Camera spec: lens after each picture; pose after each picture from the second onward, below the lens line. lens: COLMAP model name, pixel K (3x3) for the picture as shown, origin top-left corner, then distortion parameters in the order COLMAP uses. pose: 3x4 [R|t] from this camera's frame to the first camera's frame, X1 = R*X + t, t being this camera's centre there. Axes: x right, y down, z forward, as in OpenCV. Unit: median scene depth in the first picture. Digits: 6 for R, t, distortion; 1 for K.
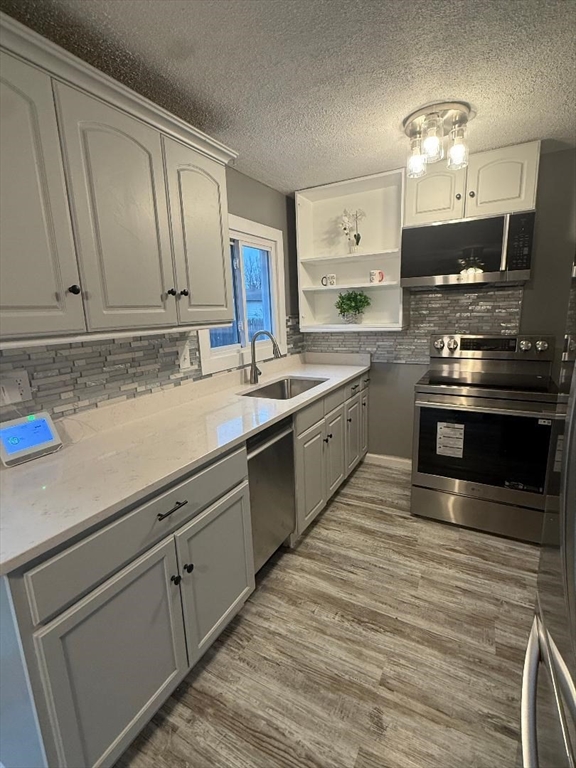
lens RADIAL K [[362.3, 0, 288.0], [0, 362.3, 384.0], [0, 0, 1]] dist [-0.000544, 0.000274]
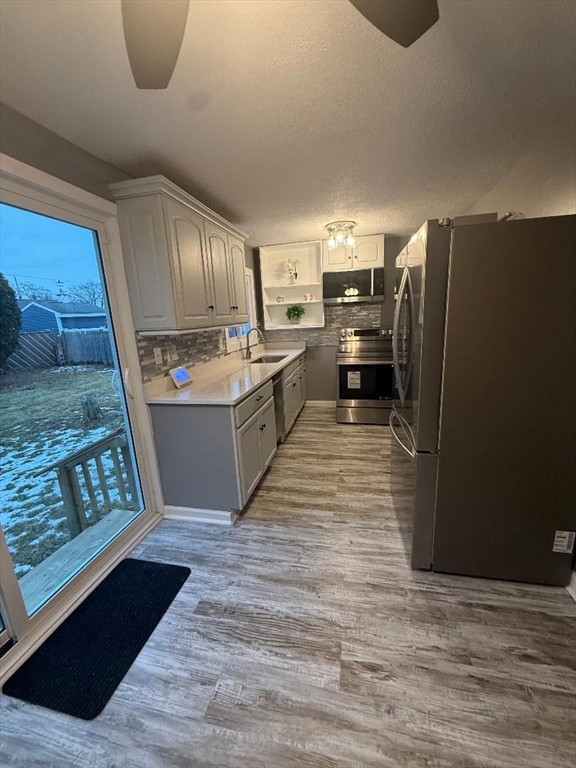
lens RADIAL K [[303.4, 0, 288.0], [0, 303.4, 384.0], [0, 0, 1]] dist [0.000321, -0.000043]
pose [[0.961965, -0.072723, 0.263316, -0.298405], [0.070434, 0.997352, 0.018135, 0.103178], [-0.263937, 0.001101, 0.964539, -0.448357]]
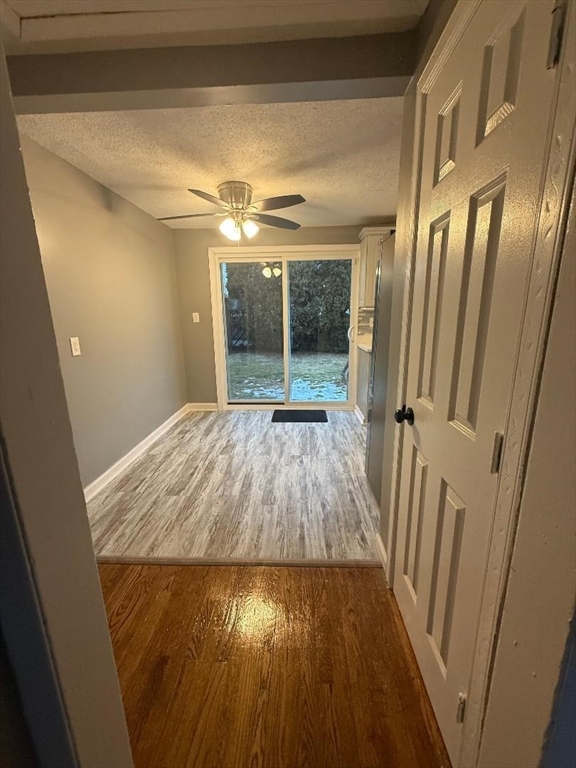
lens RADIAL K [[303.4, 0, 288.0], [0, 303.4, 384.0], [0, 0, 1]] dist [0.000321, -0.000043]
pose [[0.433700, 0.229758, -0.871273, 0.800050], [-0.181724, 0.969379, 0.165170, 0.140485], [0.882542, 0.086697, 0.462172, -0.578449]]
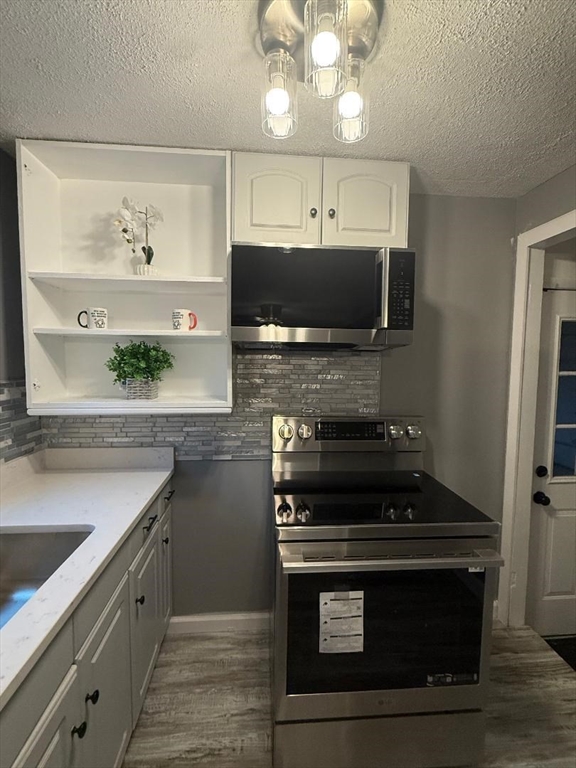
lens RADIAL K [[362.3, 0, 288.0], [0, 362.3, 384.0], [0, 0, 1]] dist [-0.000544, 0.000274]
pose [[0.834494, 0.009684, 0.550932, 0.066899], [0.068734, 0.990207, -0.121516, -0.119801], [-0.546713, 0.139272, 0.825656, 0.470805]]
